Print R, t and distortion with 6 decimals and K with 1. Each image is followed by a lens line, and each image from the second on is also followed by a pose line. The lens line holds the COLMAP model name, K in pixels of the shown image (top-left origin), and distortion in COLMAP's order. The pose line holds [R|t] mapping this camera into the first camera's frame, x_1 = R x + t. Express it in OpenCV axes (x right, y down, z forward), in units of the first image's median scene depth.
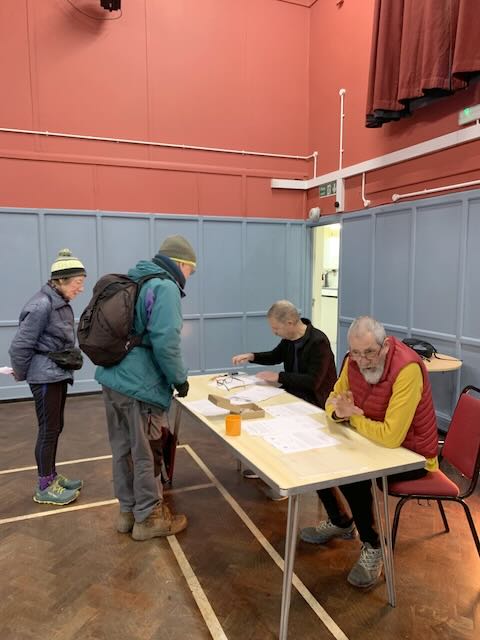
lens RADIAL K [[480.4, 0, 240.0], [0, 480.4, 320.0], [0, 0, 1]] dist [0.056344, -0.095762]
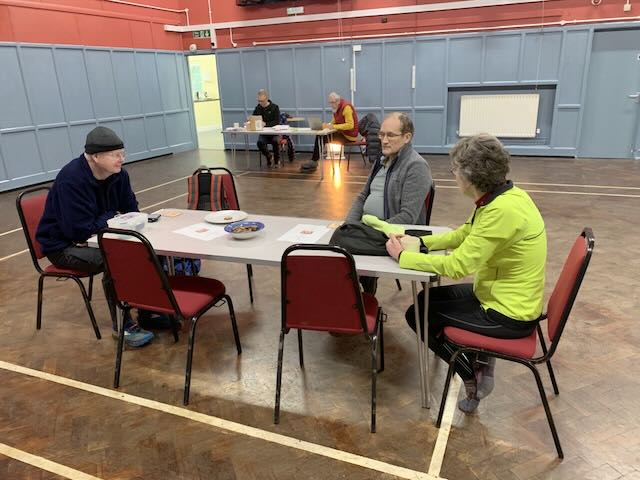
lens RADIAL K [[480.4, 0, 320.0], [0, 480.4, 240.0], [0, 0, 1]] dist [0.056344, -0.095762]
pose [[0.698845, -0.248093, 0.670870, -0.908712], [0.115862, 0.964798, 0.236097, 0.084637], [-0.705827, -0.087267, 0.702988, -0.610229]]
